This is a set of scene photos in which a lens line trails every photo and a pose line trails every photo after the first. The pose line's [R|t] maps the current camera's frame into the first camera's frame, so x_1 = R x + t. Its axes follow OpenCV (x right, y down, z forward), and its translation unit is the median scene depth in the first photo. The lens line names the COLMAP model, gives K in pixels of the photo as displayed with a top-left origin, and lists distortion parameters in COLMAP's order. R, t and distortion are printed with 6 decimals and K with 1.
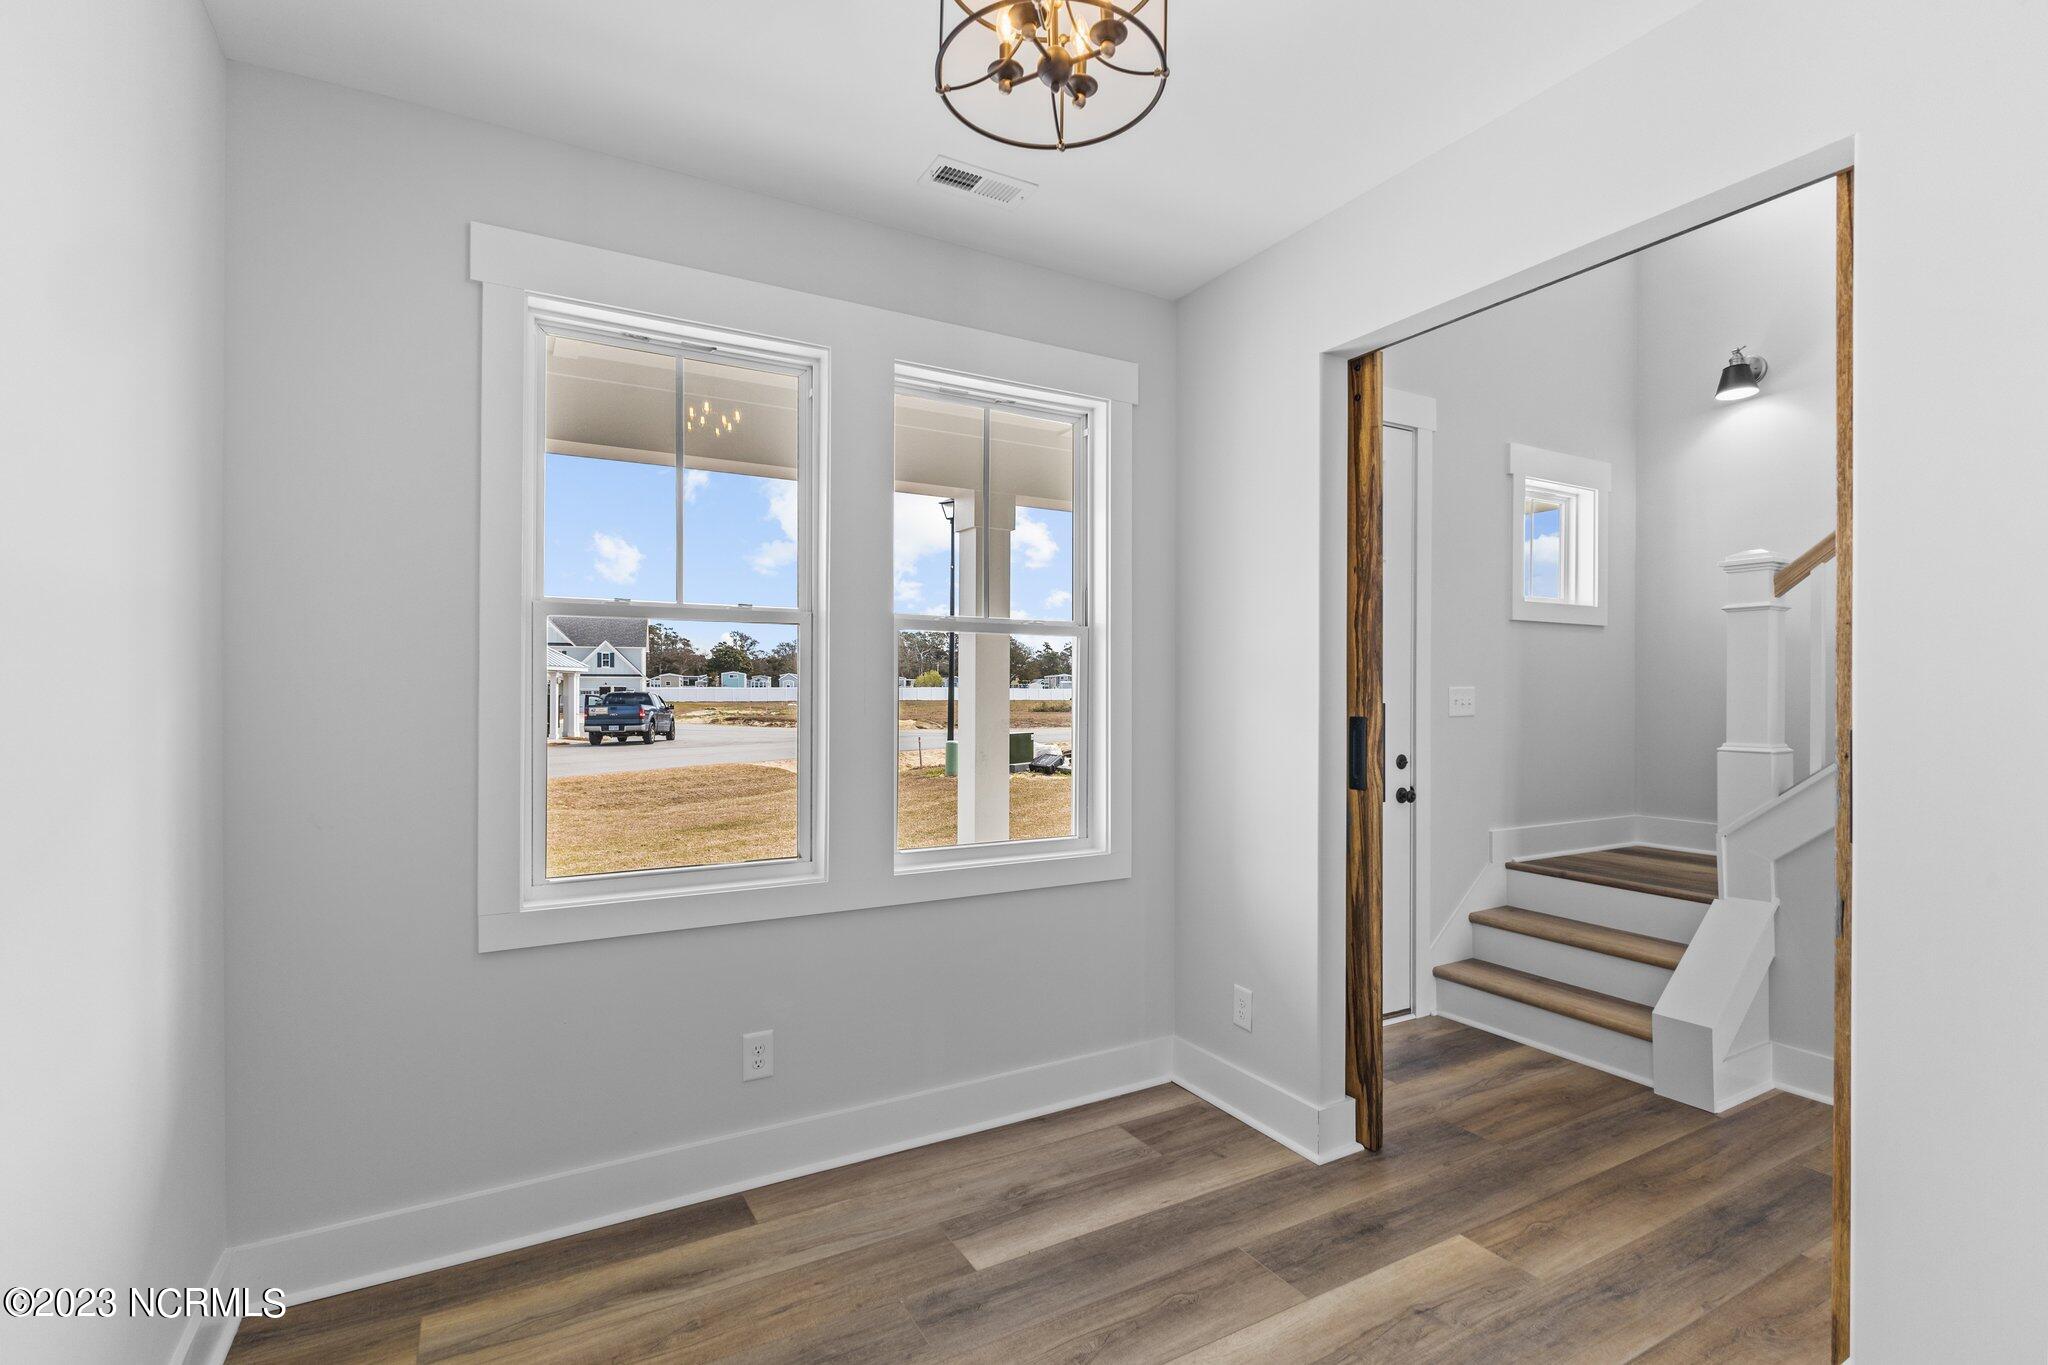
lens RADIAL K [[945.1, 0, 1024.5], [0, 945.1, 694.7], [0, 0, 1]] dist [0.005025, -0.000088]
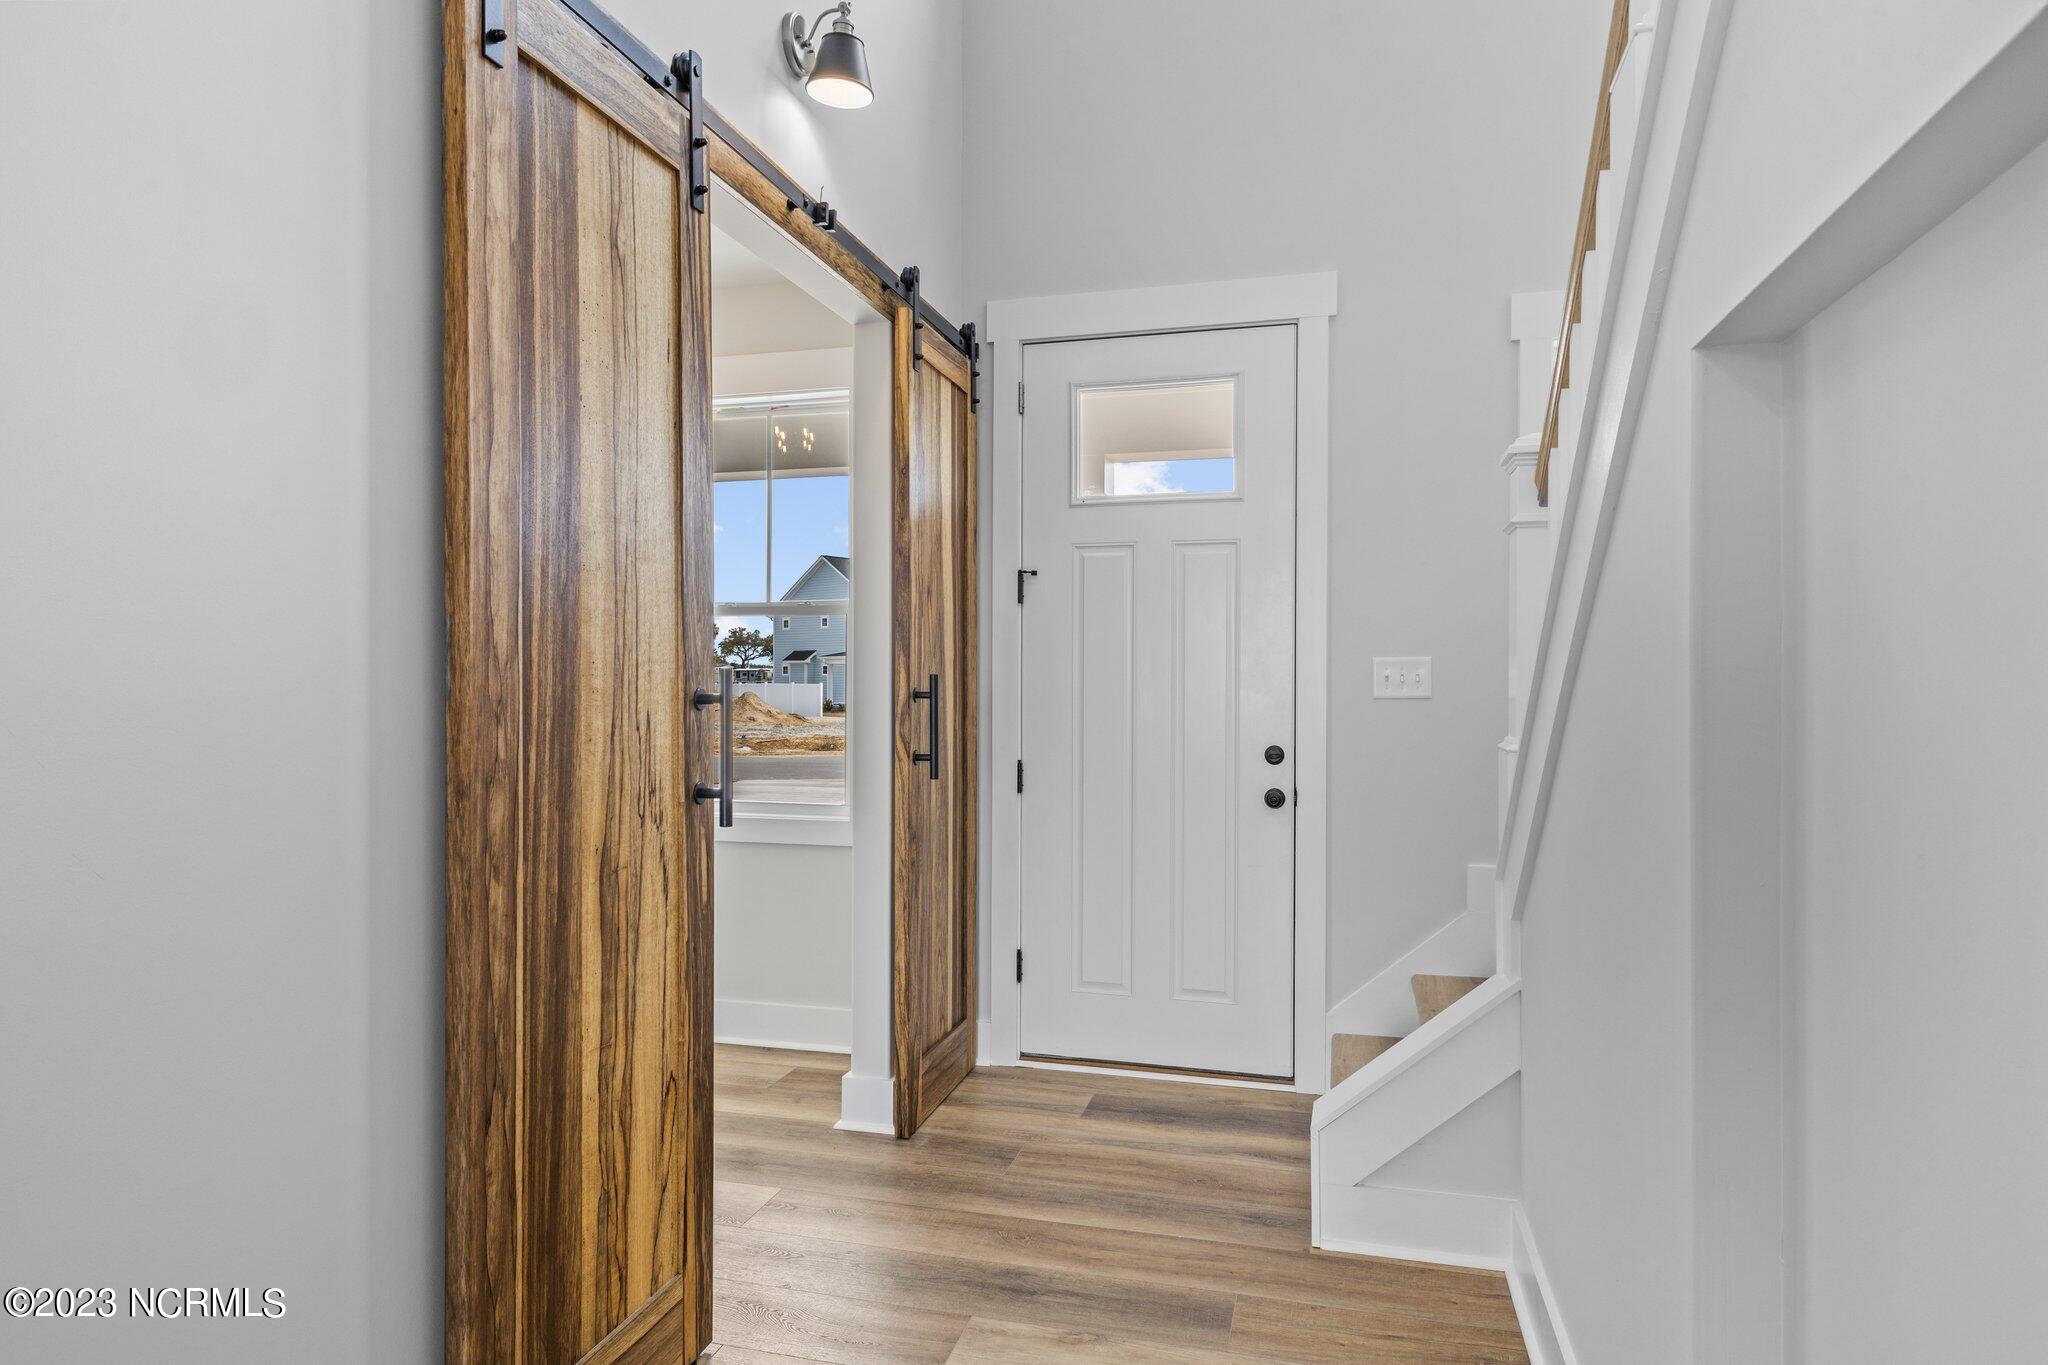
lens RADIAL K [[1214.2, 0, 1020.0], [0, 1214.2, 677.2], [0, 0, 1]] dist [0.003525, 0.000418]
pose [[0.706837, -0.001055, -0.707375, 1.226219], [0.001952, 0.999998, 0.000459, 0.007085], [0.707374, -0.001706, 0.706838, 0.189392]]
